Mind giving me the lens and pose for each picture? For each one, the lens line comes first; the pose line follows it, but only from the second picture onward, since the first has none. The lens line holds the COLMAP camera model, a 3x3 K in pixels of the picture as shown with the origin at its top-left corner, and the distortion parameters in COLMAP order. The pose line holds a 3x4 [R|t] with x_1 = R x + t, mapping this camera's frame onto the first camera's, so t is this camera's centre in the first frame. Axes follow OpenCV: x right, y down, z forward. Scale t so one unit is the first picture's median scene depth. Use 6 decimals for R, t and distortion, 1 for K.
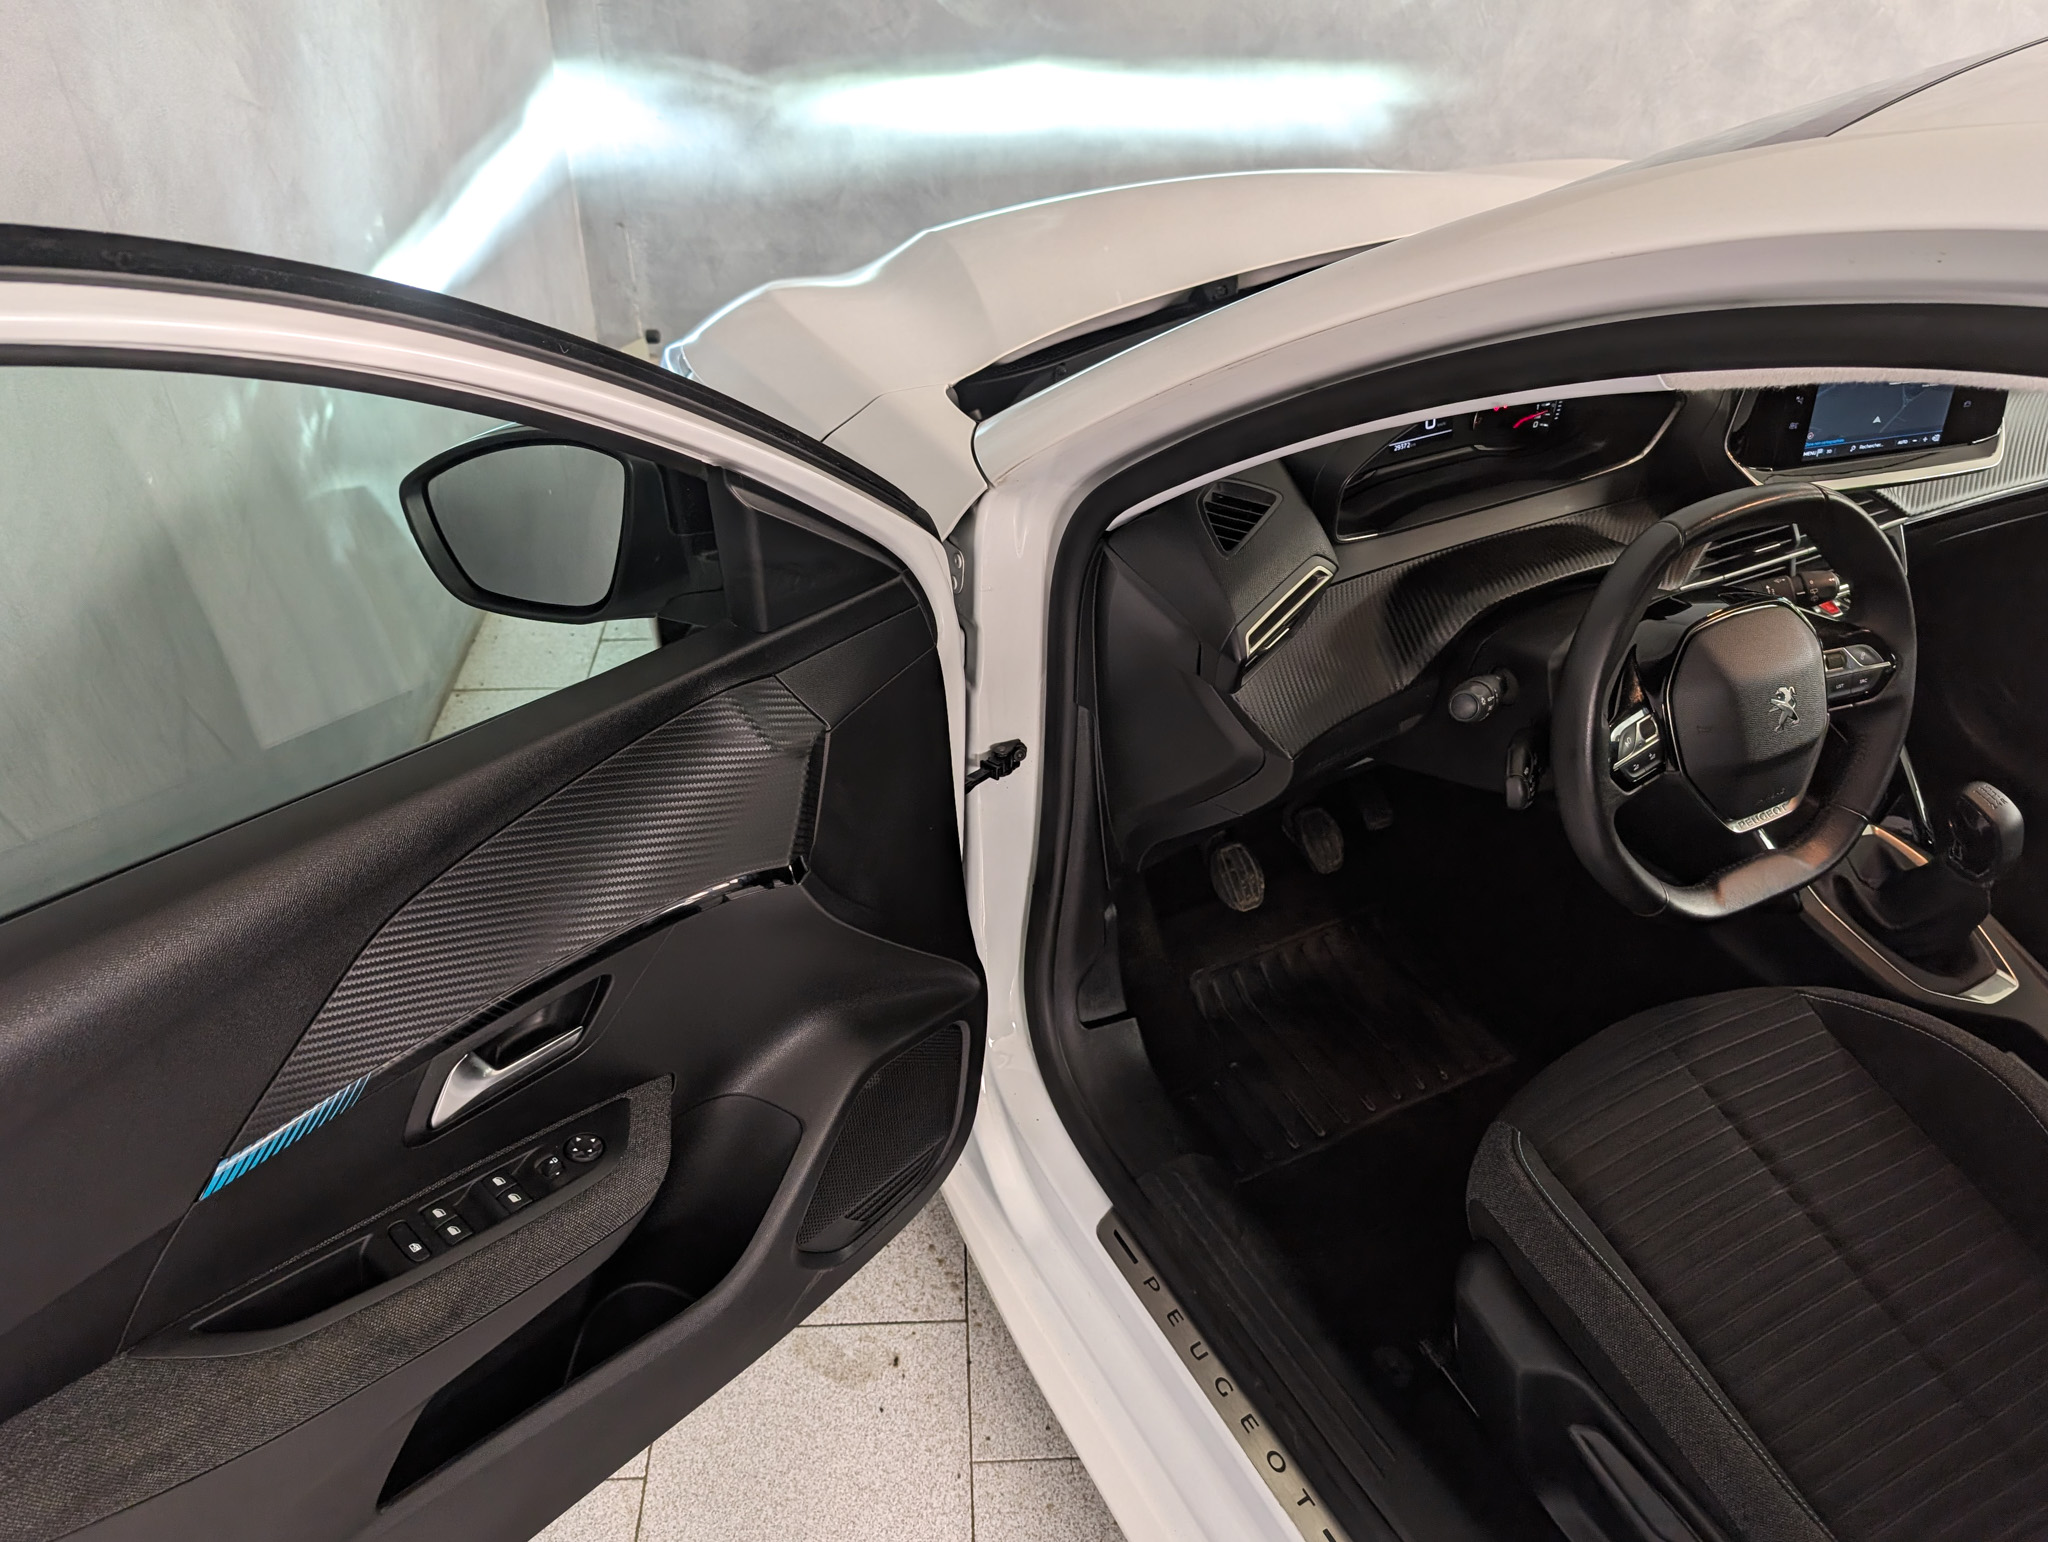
lens RADIAL K [[1496.3, 0, 1019.5], [0, 1496.3, 758.5], [0, 0, 1]] dist [0.008218, -0.000336]
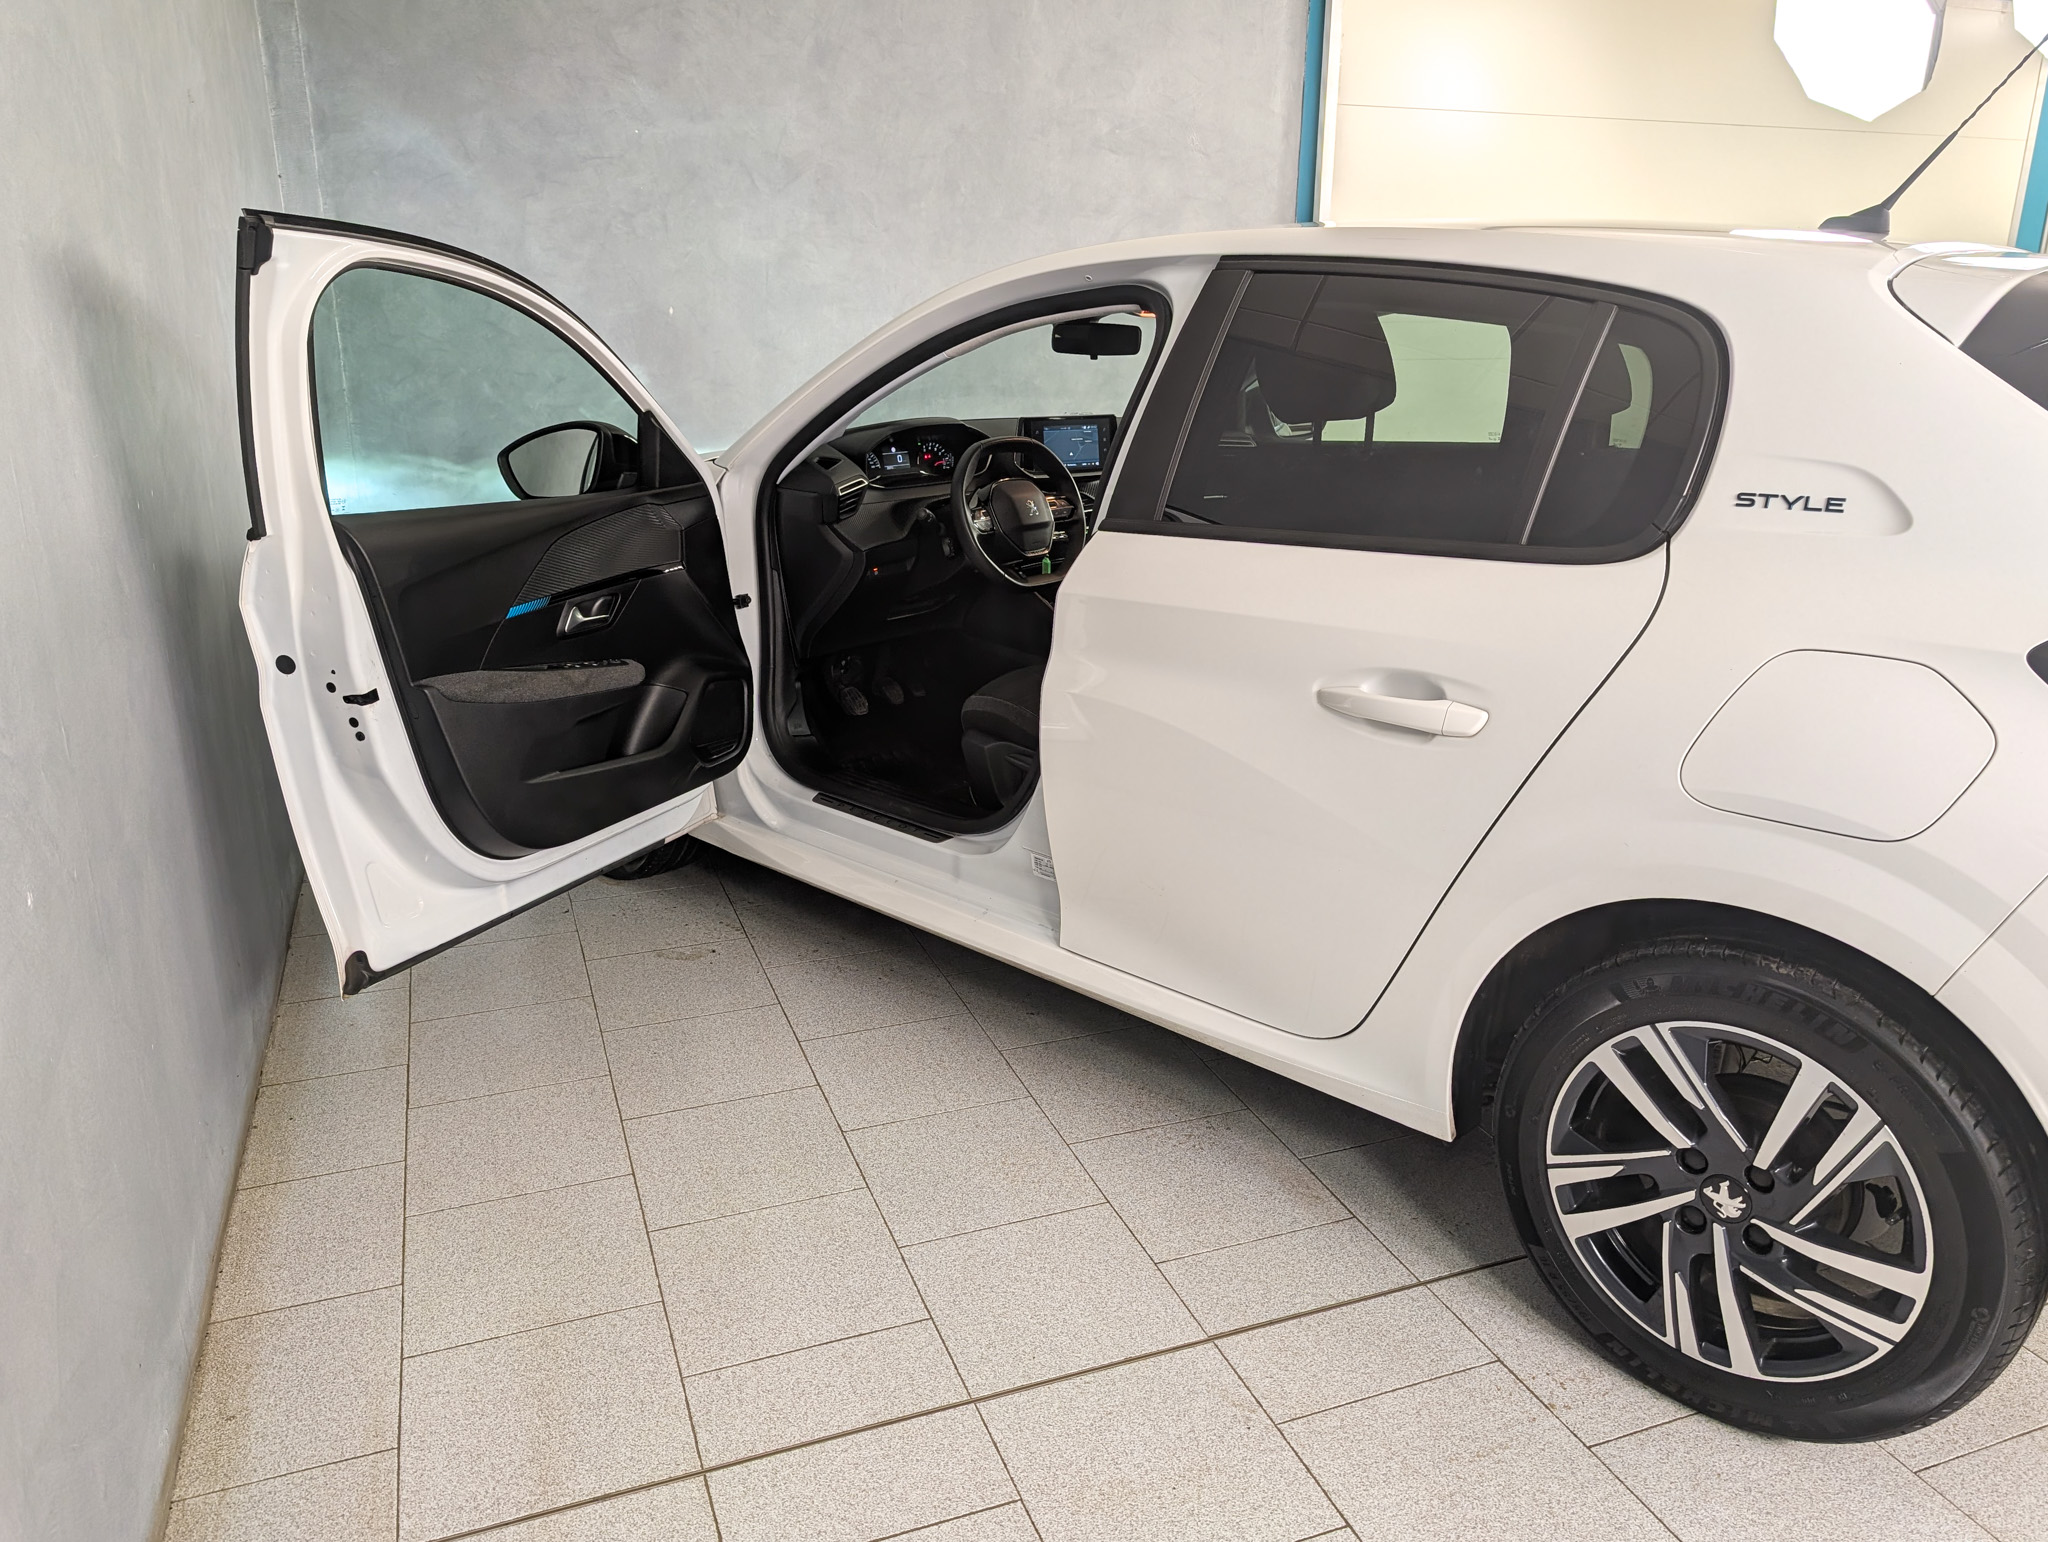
lens RADIAL K [[1465.9, 0, 1056.7], [0, 1465.9, 804.7], [0, 0, 1]] dist [0.004989, -0.003516]
pose [[0.945227, -0.108291, 0.307926, -0.286000], [0.191680, 0.947726, -0.255097, 0.979150], [-0.264204, 0.300148, 0.916574, -1.107138]]
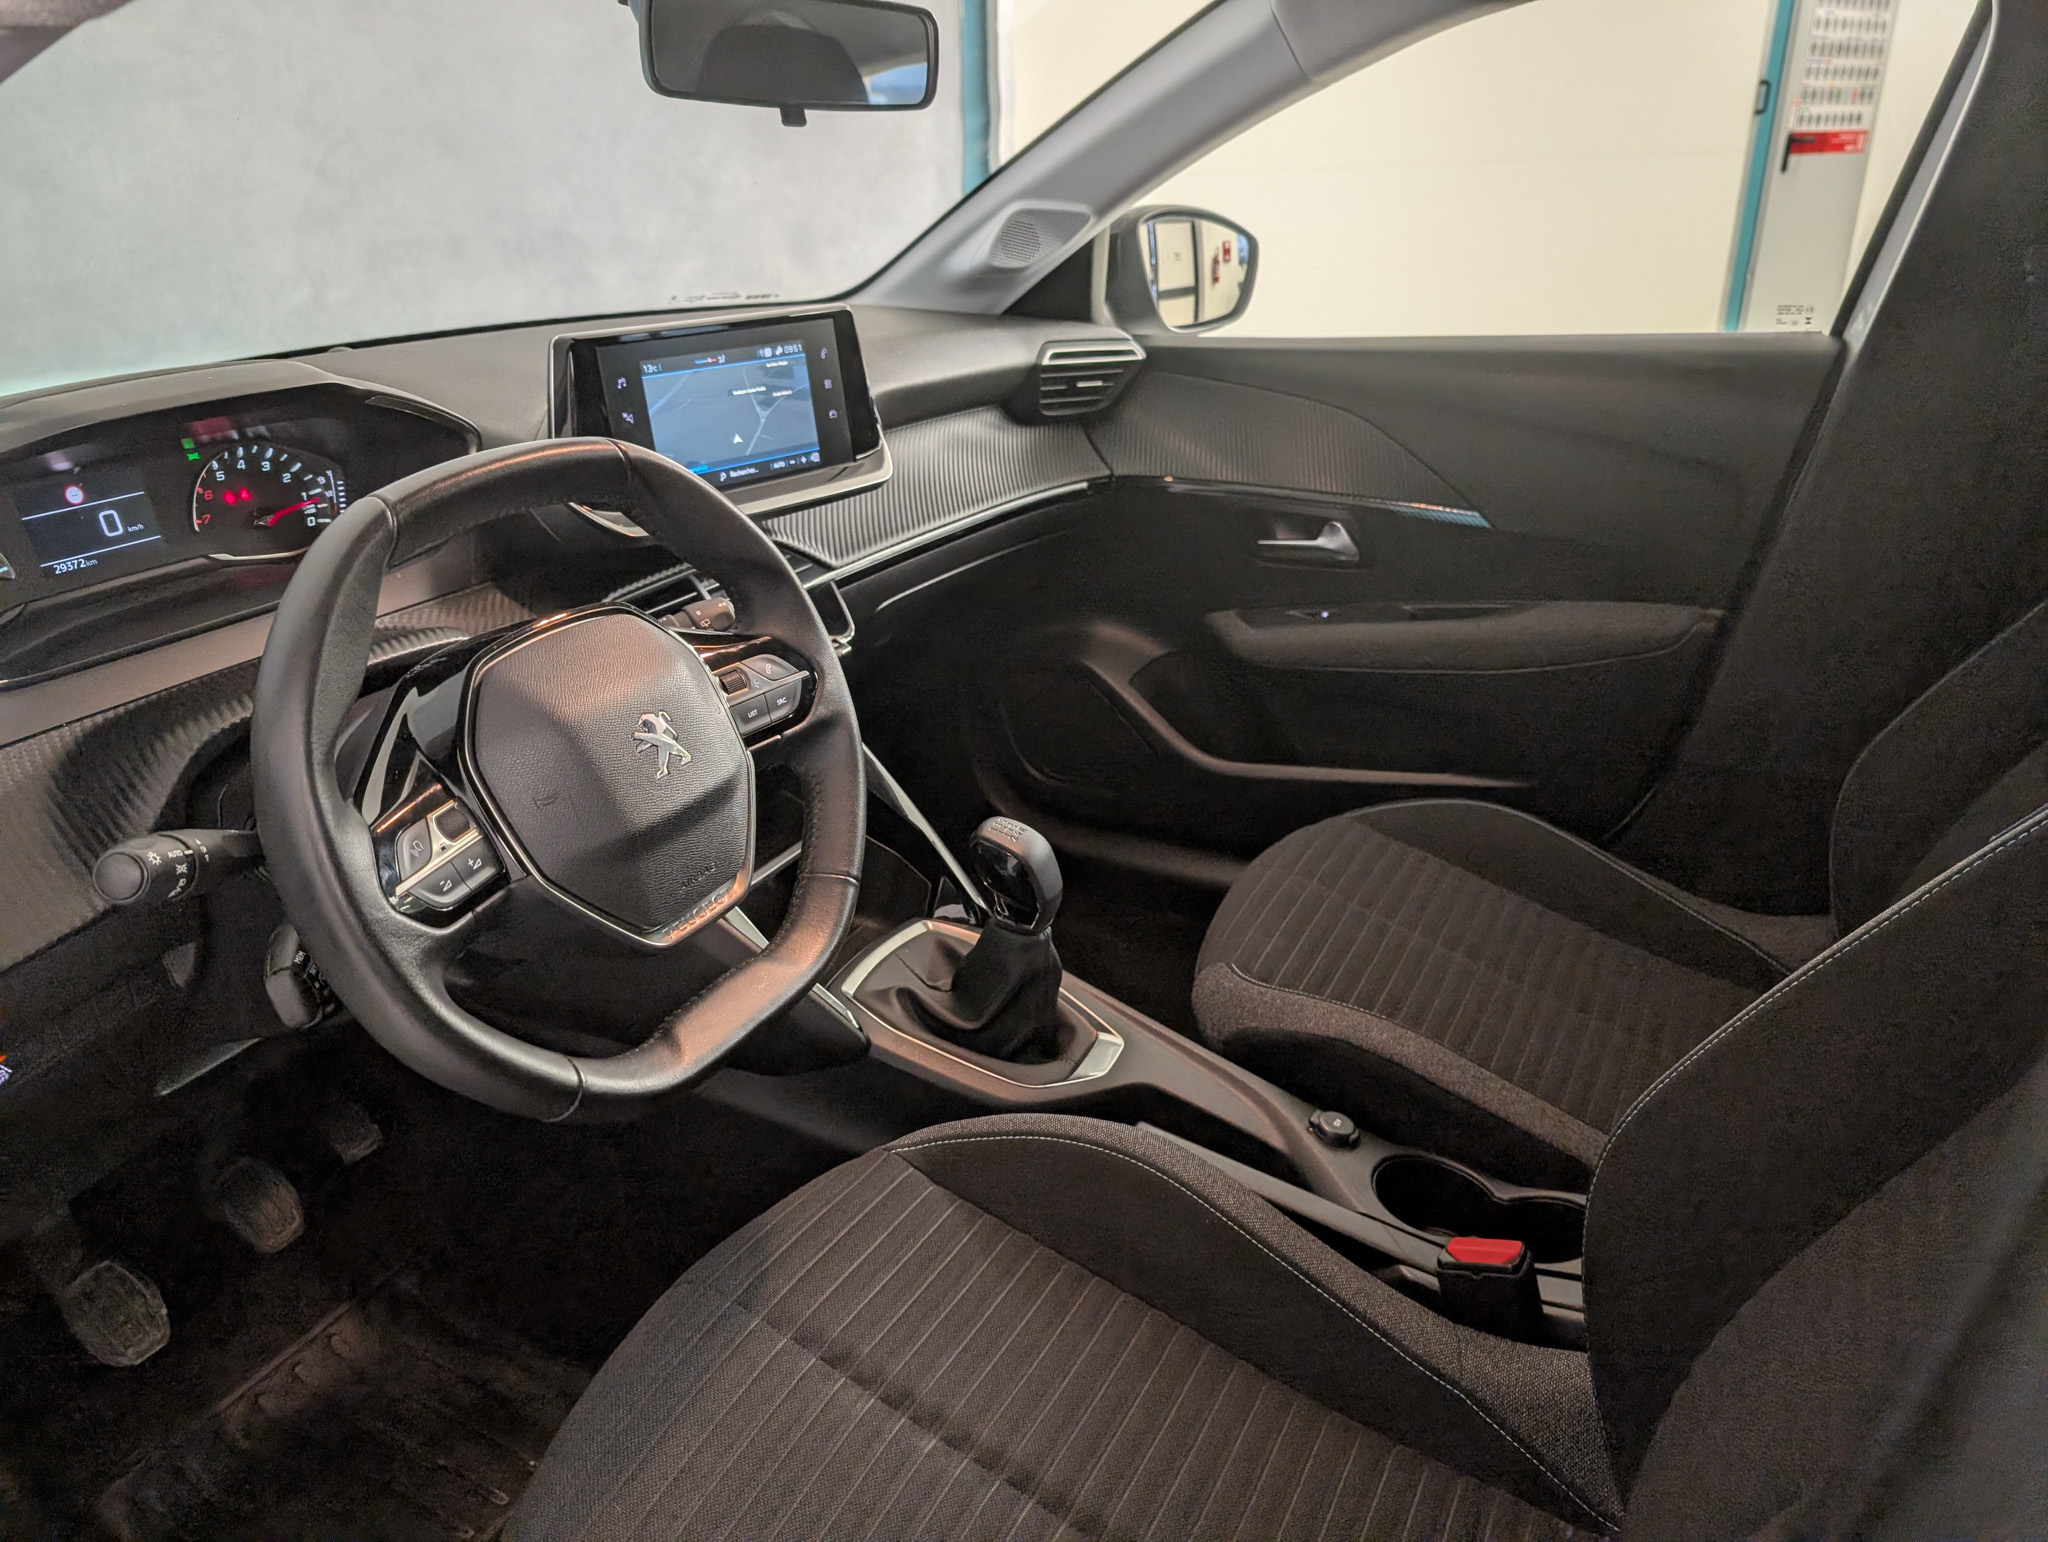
lens RADIAL K [[1458.1, 0, 1024.0], [0, 1458.1, 771.0], [0, 0, 1]] dist [-0.016071, -0.002427]
pose [[0.819754, -0.243860, 0.518205, 0.248195], [0.349312, 0.929926, -0.114969, 0.088010], [-0.453856, 0.275262, 0.847494, 0.312855]]
